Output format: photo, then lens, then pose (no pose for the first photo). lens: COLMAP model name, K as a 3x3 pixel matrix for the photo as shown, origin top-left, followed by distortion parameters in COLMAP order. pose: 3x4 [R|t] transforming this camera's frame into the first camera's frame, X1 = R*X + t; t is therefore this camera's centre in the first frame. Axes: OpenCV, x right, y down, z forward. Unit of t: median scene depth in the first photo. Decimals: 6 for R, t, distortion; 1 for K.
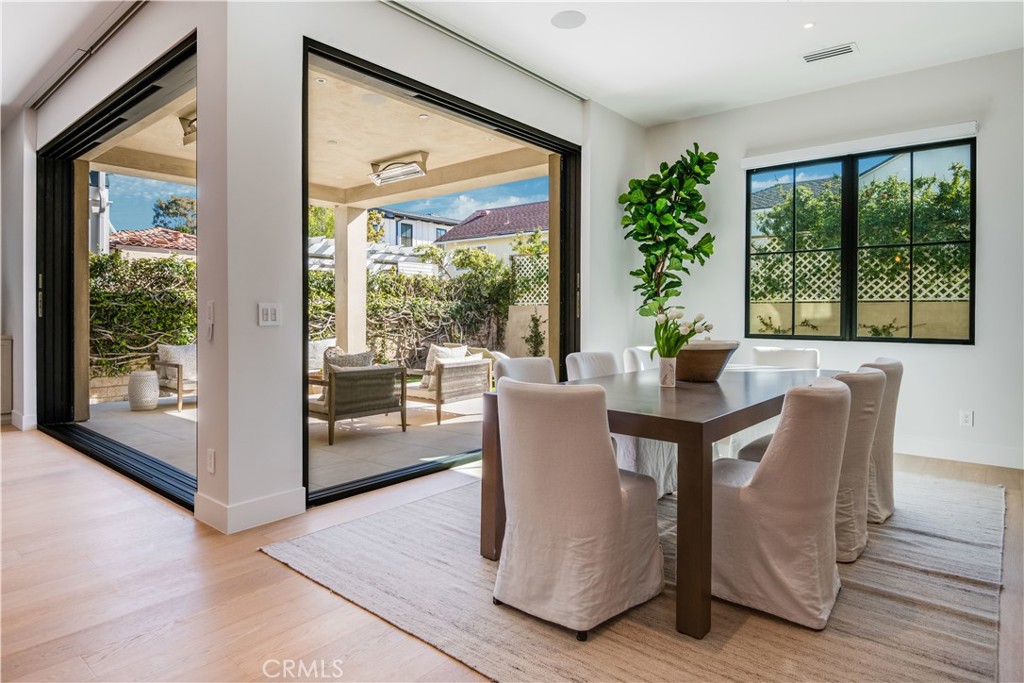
lens RADIAL K [[581.7, 0, 513.3], [0, 581.7, 311.0], [0, 0, 1]] dist [-0.017334, -0.000098]
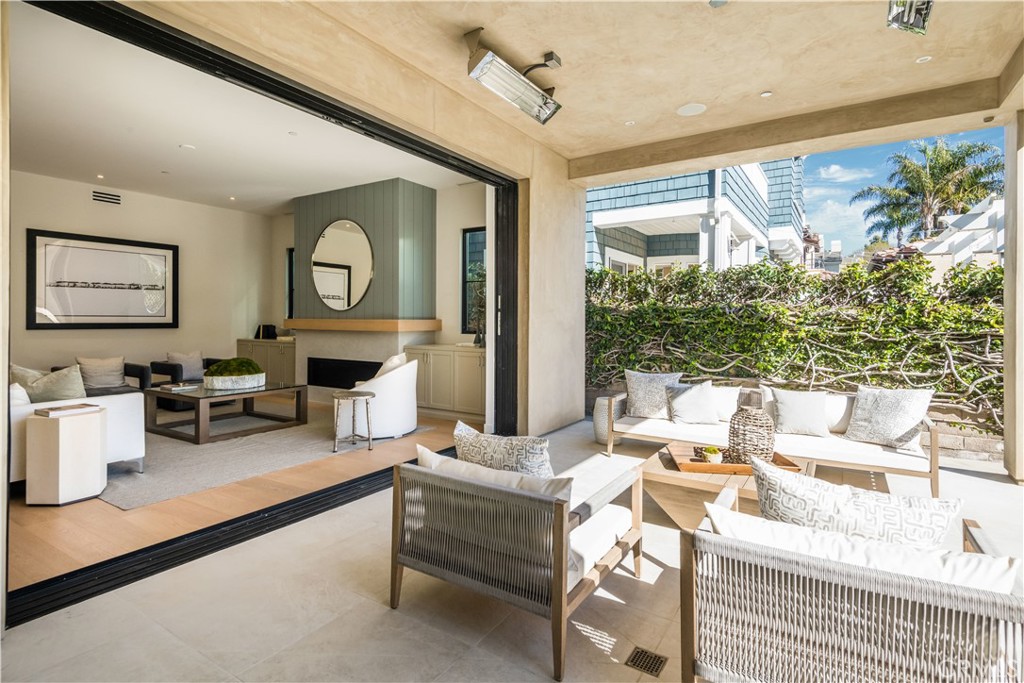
lens RADIAL K [[494.9, 0, 512.8], [0, 494.9, 330.3], [0, 0, 1]] dist [0.039622, -0.000145]
pose [[0.116221, 0.017538, -0.993069, 0.071153], [0.001349, 0.999840, 0.017815, -0.010755], [0.993222, -0.003410, 0.116179, 0.605219]]
